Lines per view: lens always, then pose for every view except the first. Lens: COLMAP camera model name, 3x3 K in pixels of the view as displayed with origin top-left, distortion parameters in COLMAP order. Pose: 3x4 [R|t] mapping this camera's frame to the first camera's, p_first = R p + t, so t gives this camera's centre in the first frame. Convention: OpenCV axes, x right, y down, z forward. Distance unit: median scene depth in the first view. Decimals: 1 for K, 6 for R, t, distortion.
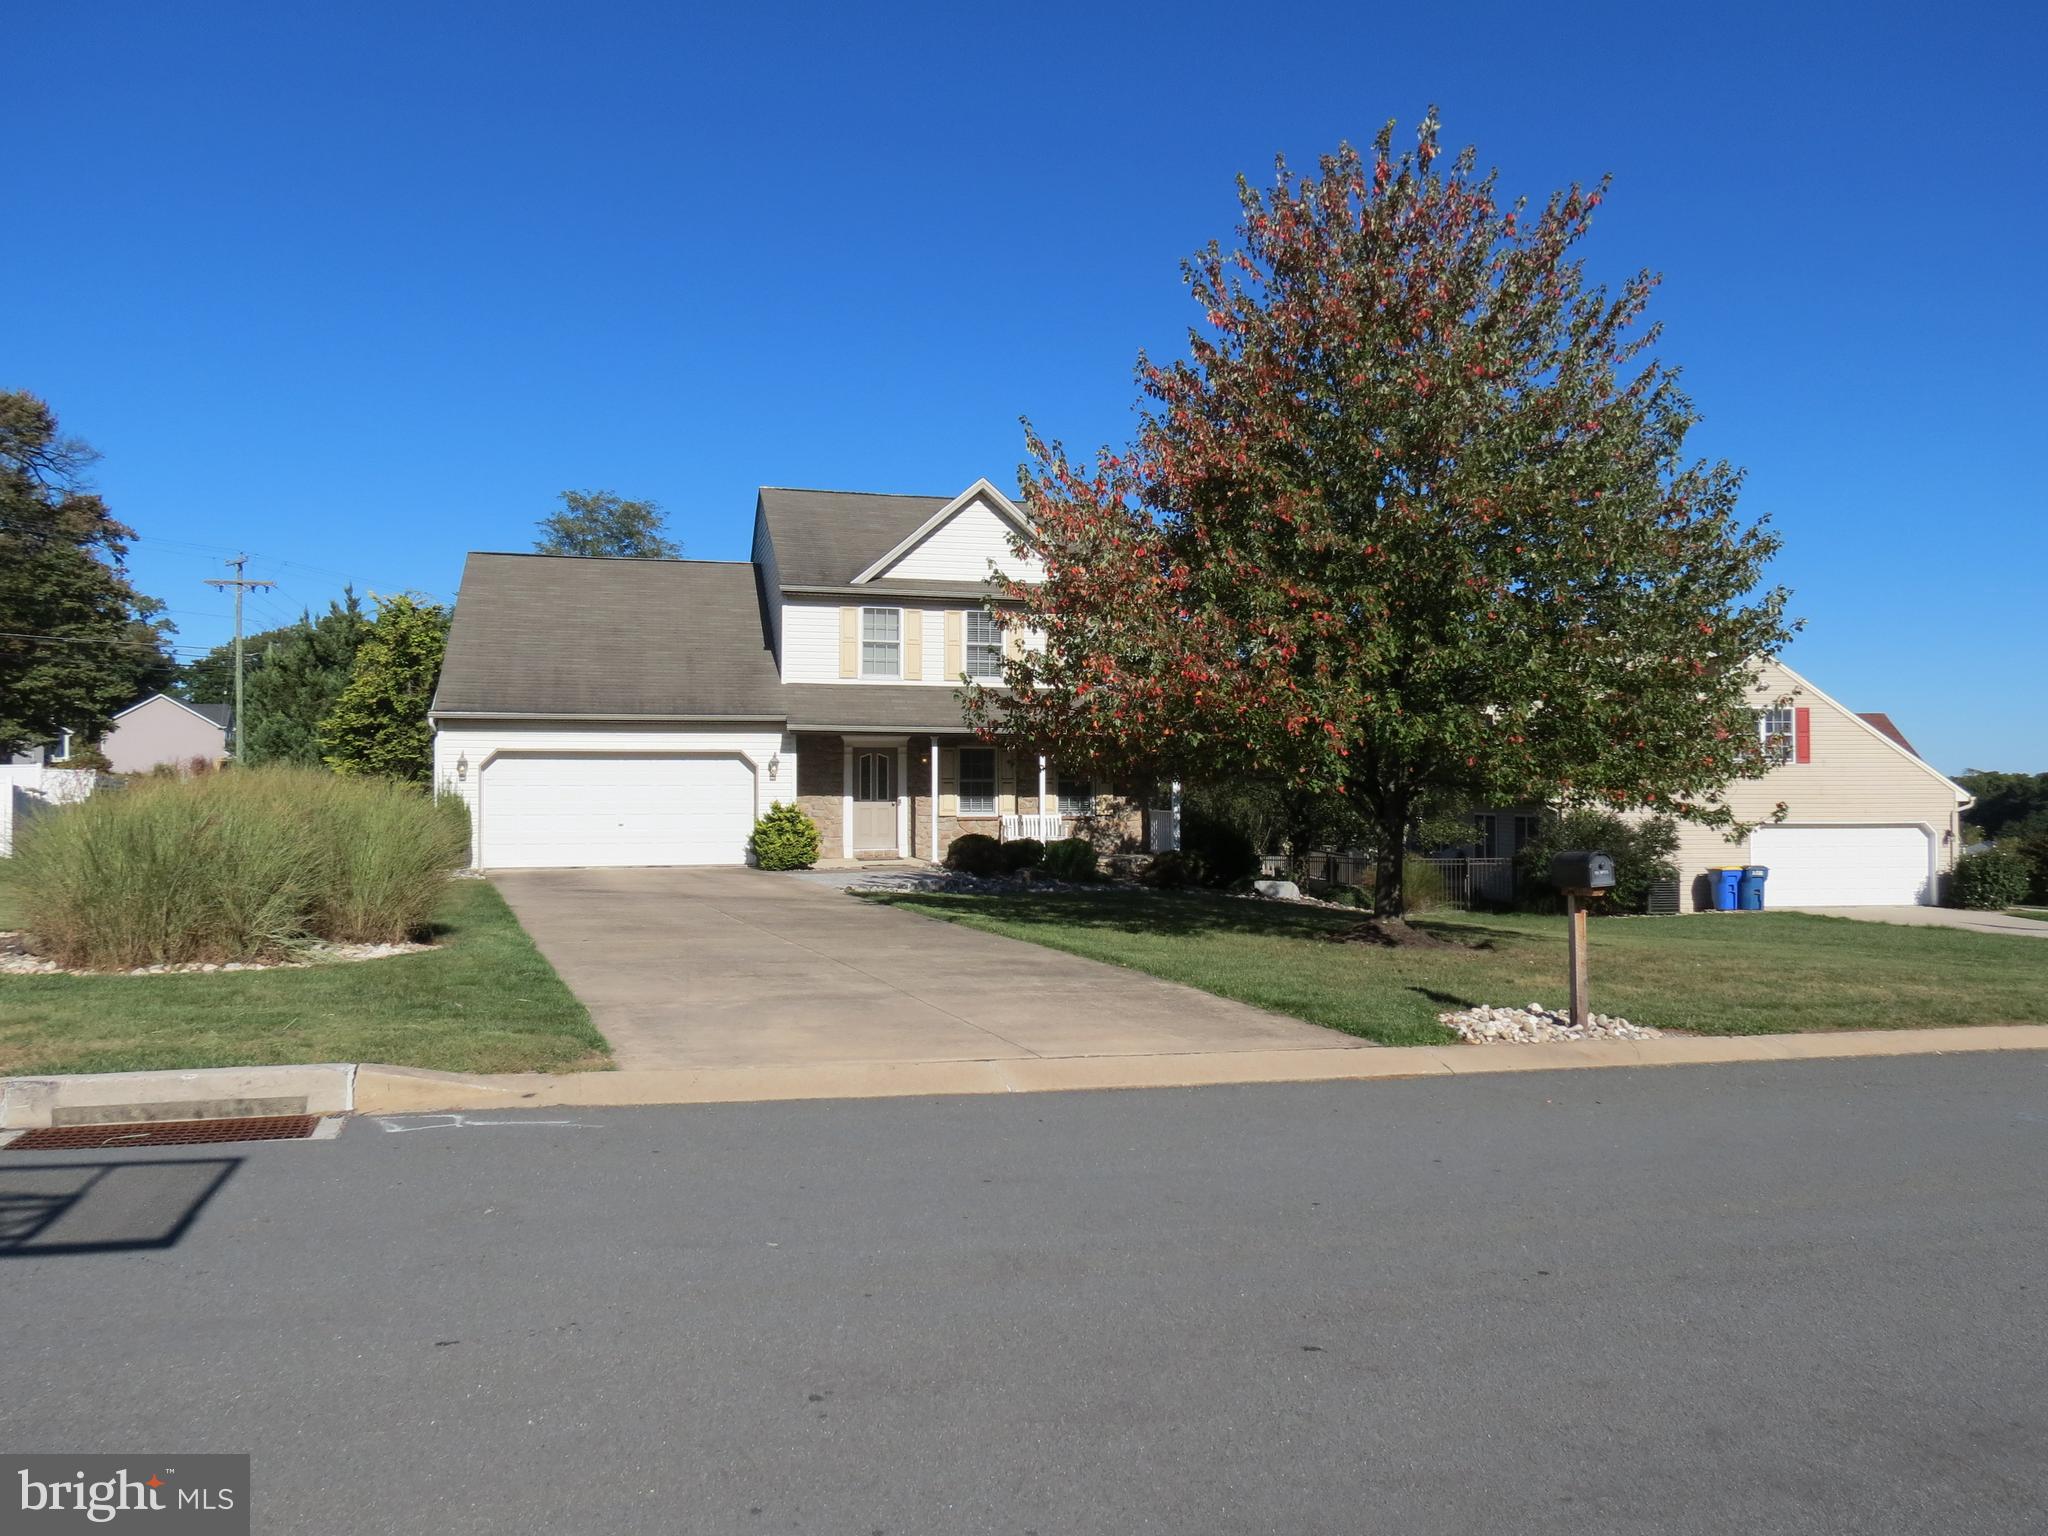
lens RADIAL K [[1451.9, 0, 1024.0], [0, 1451.9, 768.0], [0, 0, 1]] dist [-0.045735, 0.032682]
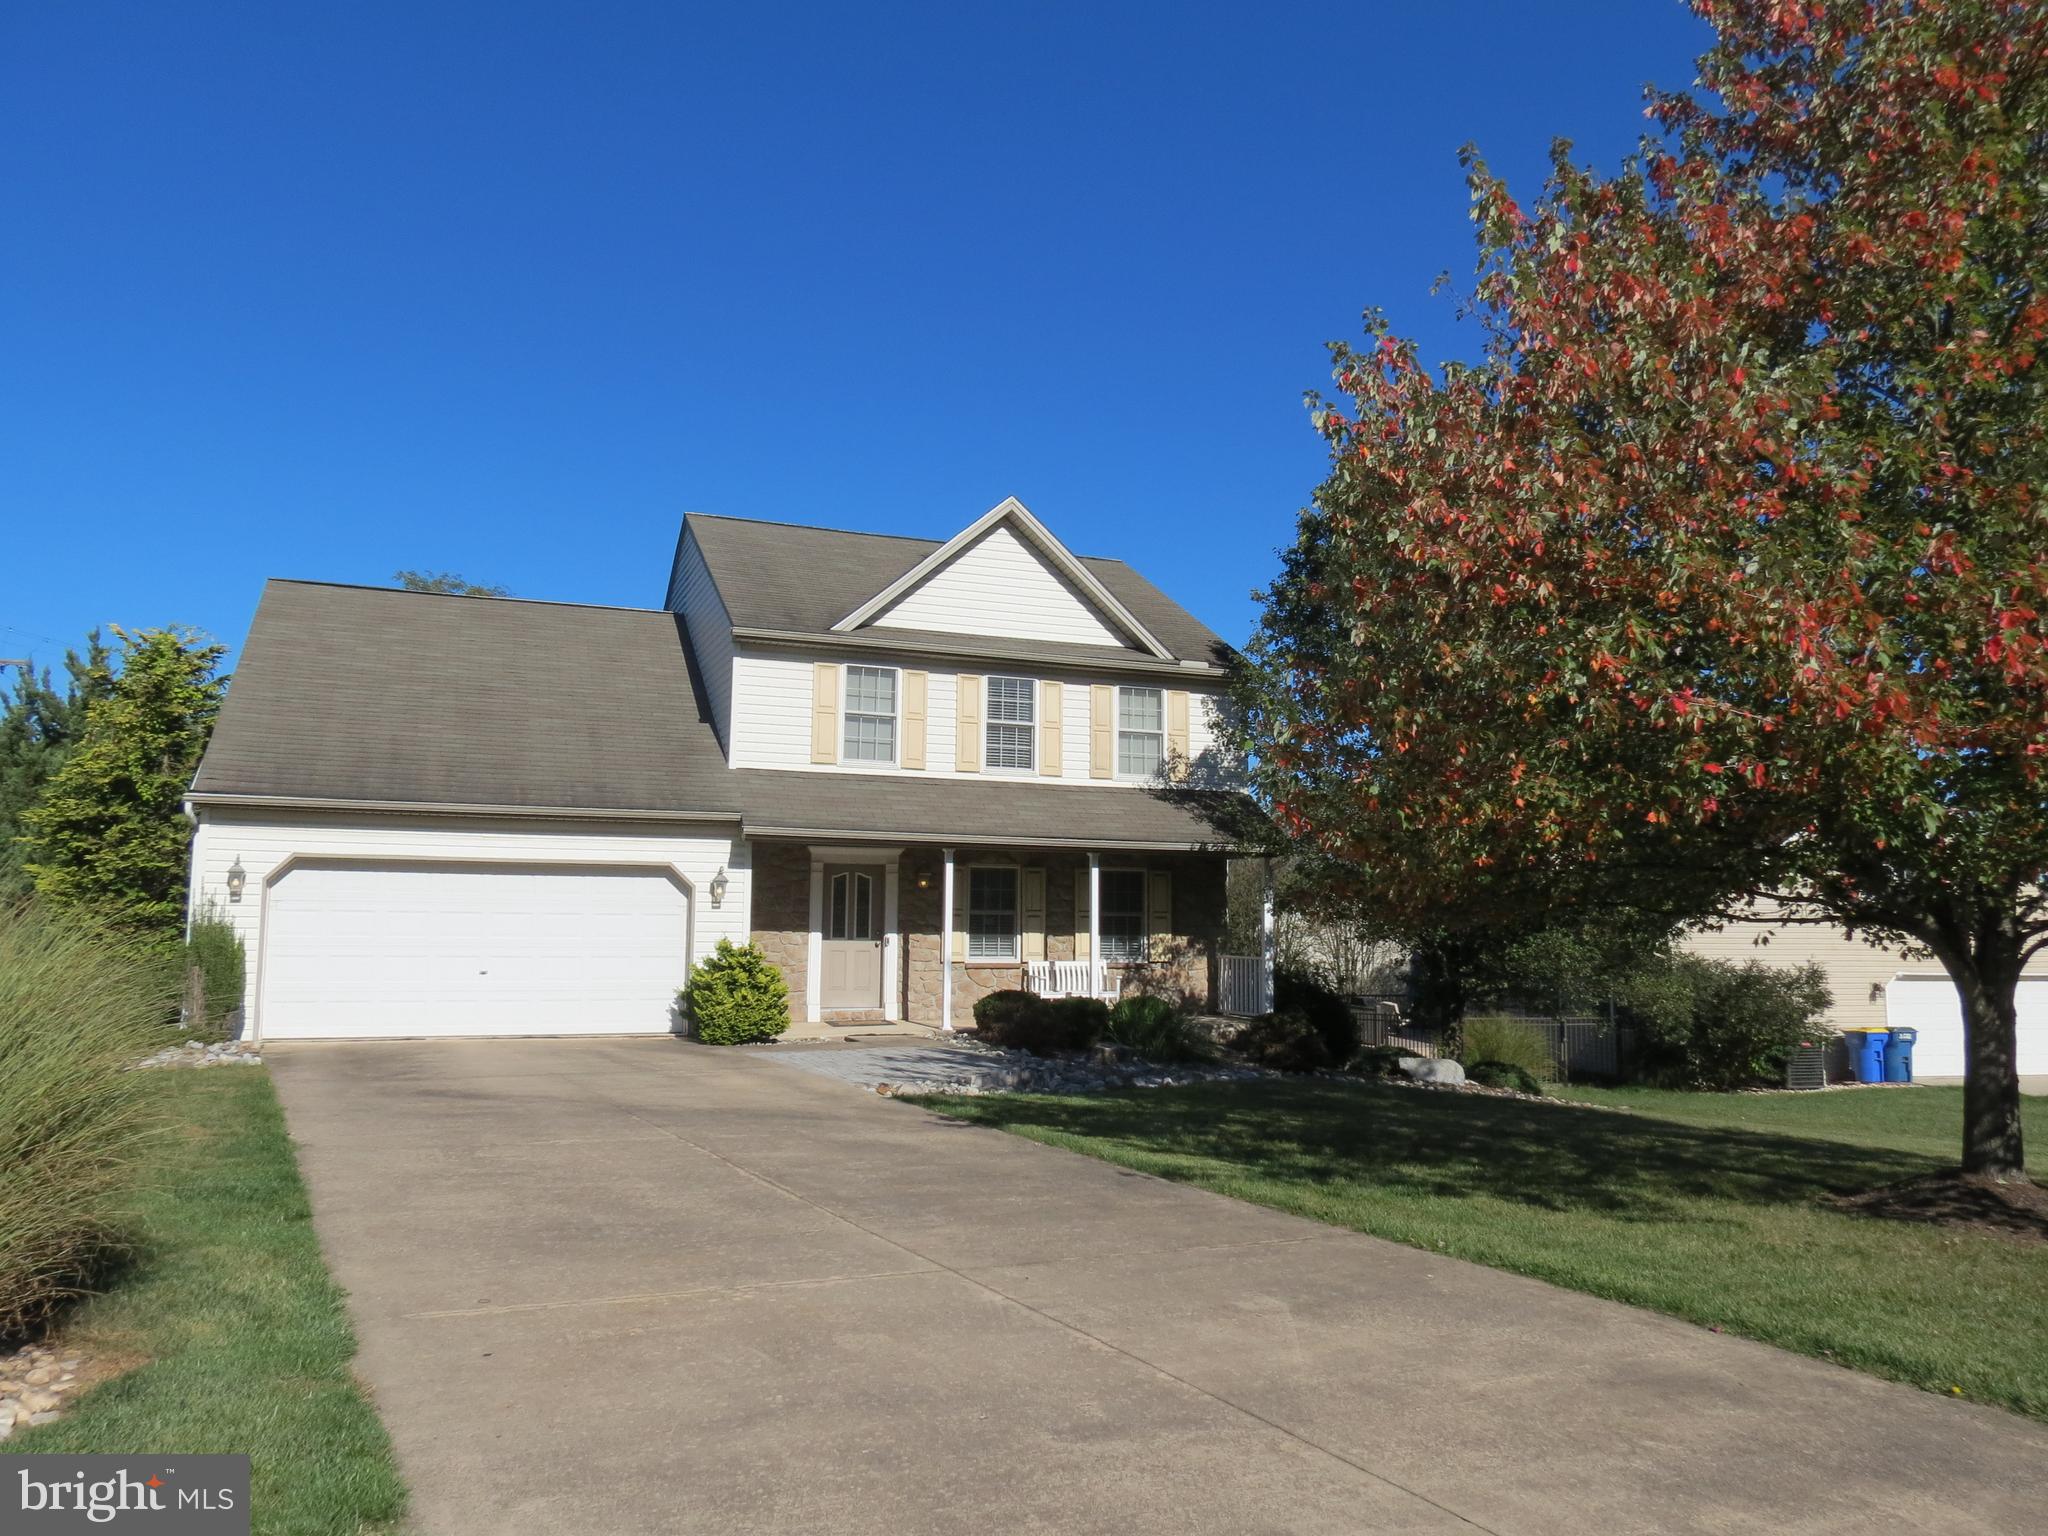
lens RADIAL K [[1459.8, 0, 1024.0], [0, 1459.8, 768.0], [0, 0, 1]] dist [-0.026377, 0.004514]
pose [[0.993728, 0.022434, 0.109548, -0.101517], [-0.012304, 0.995656, -0.092286, 0.004087], [-0.111143, 0.090360, 0.989688, 0.287530]]
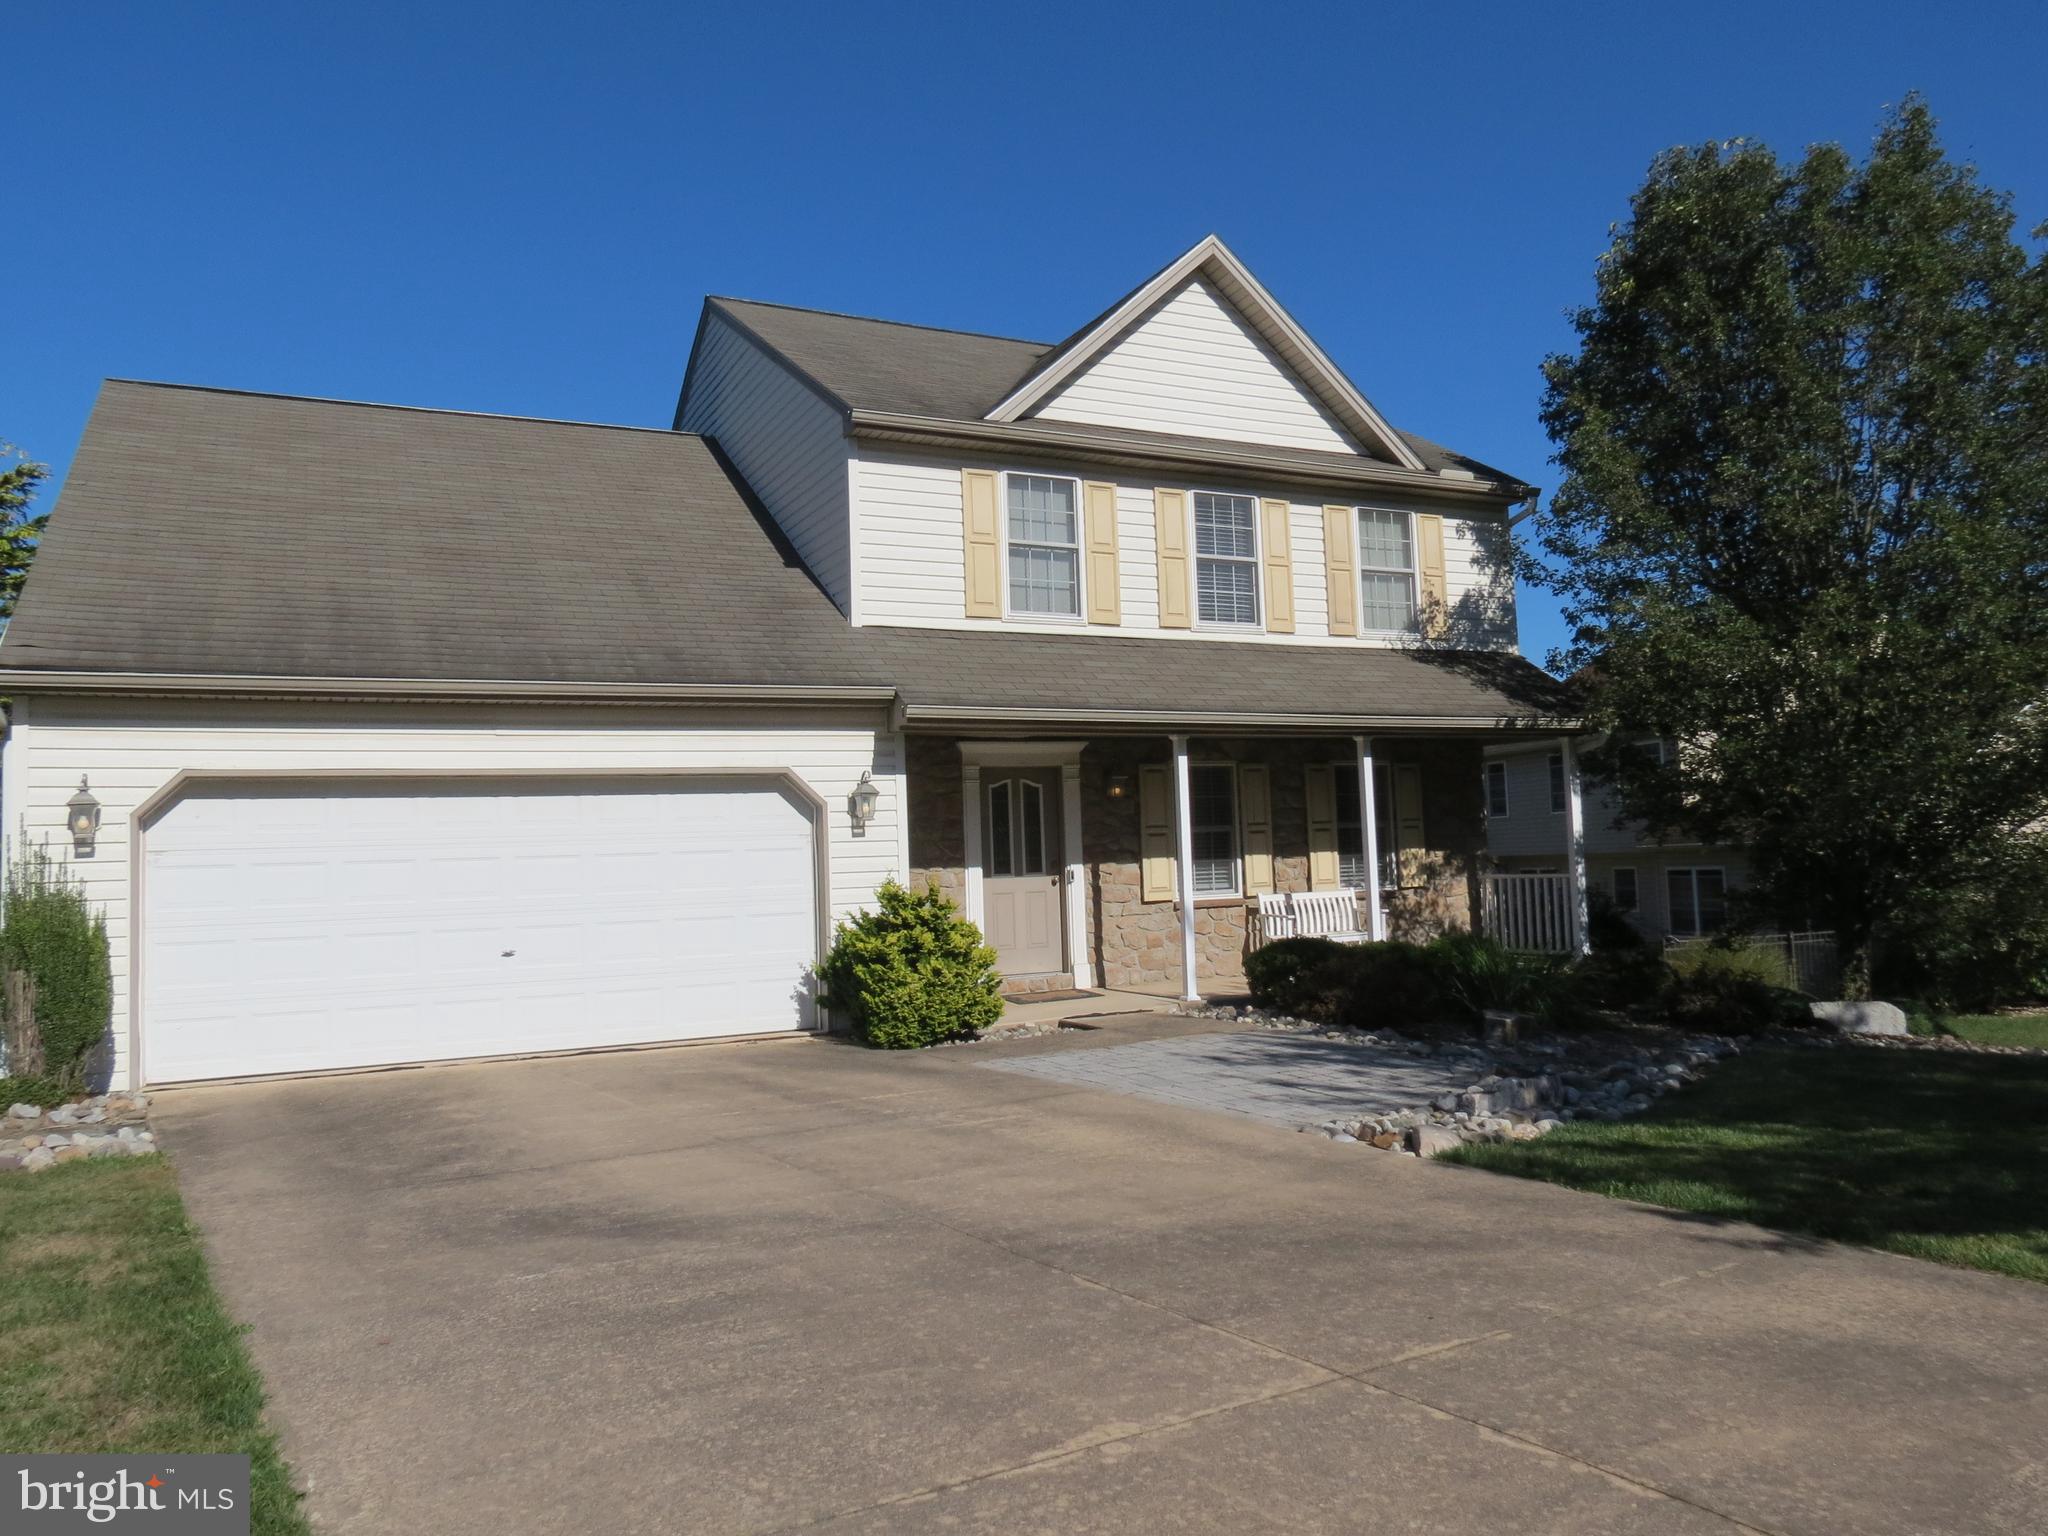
lens RADIAL K [[1451.9, 0, 1024.0], [0, 1451.9, 768.0], [0, 0, 1]] dist [-0.045735, 0.032682]
pose [[0.980536, -0.022779, 0.195013, -0.200721], [0.032998, 0.998238, -0.049317, 0.010796], [-0.193546, 0.054792, 0.979560, 0.531660]]
